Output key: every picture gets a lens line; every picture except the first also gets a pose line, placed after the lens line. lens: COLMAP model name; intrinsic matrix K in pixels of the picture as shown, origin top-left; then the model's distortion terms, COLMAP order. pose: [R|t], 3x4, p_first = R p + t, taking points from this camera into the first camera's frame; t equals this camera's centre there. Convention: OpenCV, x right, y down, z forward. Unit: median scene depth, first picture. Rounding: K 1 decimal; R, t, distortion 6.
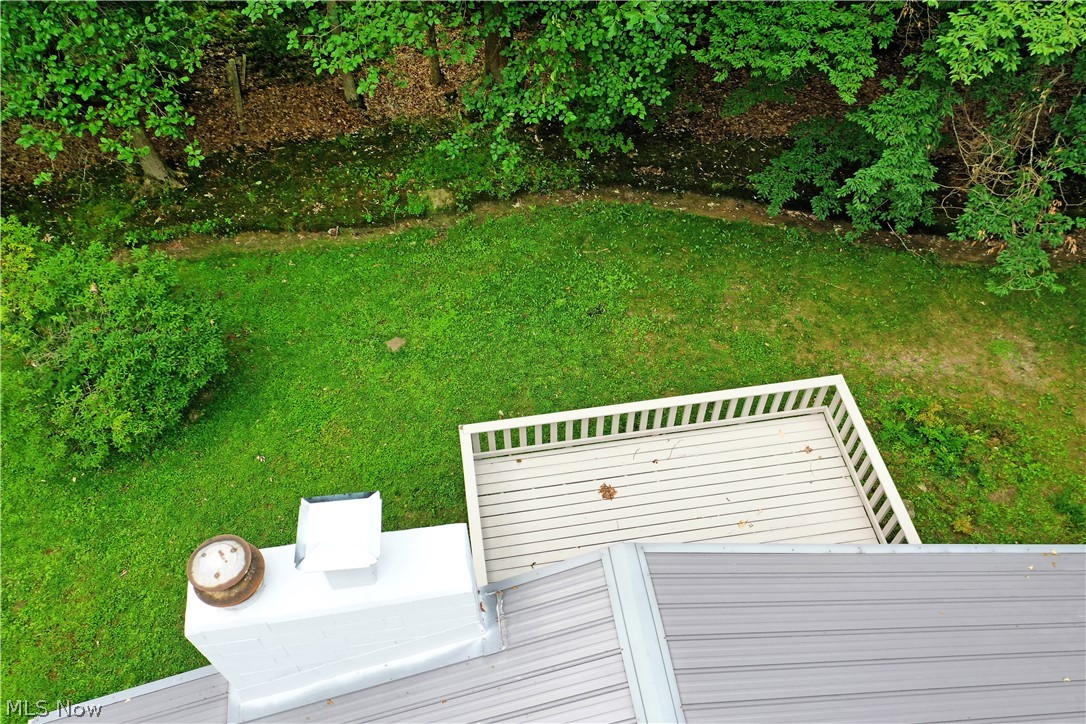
lens RADIAL K [[867.9, 0, 542.8], [0, 867.9, 363.2], [0, 0, 1]] dist [0.026166, -0.003422]
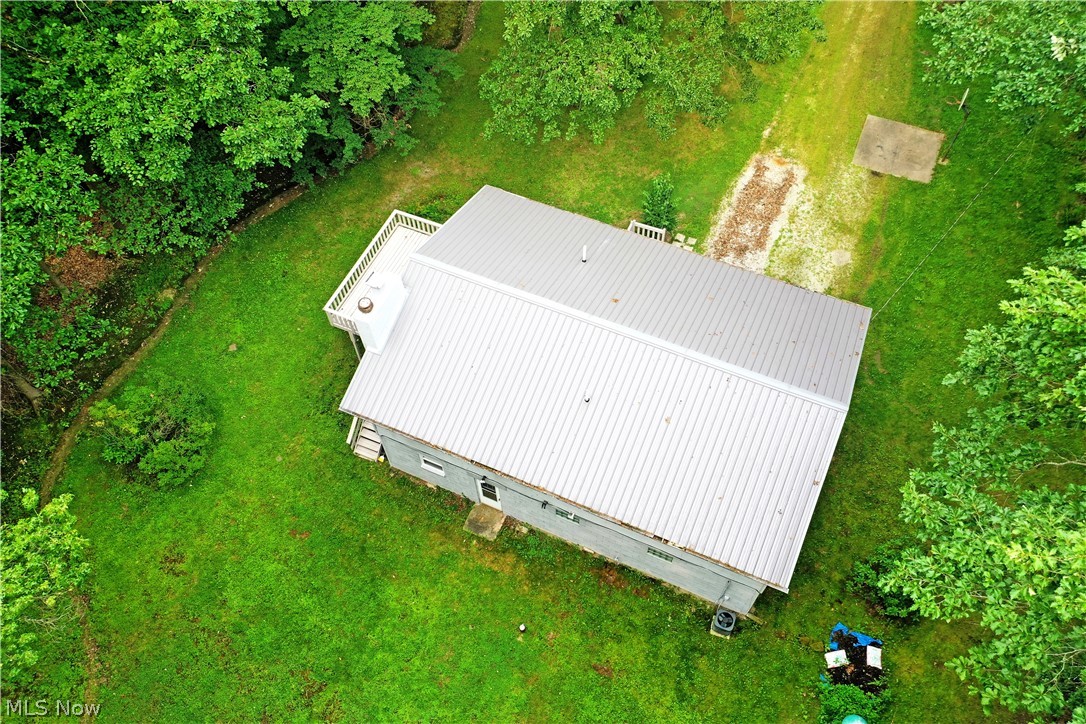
lens RADIAL K [[867.9, 0, 543.0], [0, 867.9, 361.9], [0, 0, 1]] dist [0.026166, -0.003422]
pose [[0.553008, -0.708095, 0.439071, -0.775587], [0.677246, 0.688984, 0.258144, -0.037854], [-0.485304, 0.154604, 0.860568, -1.259436]]
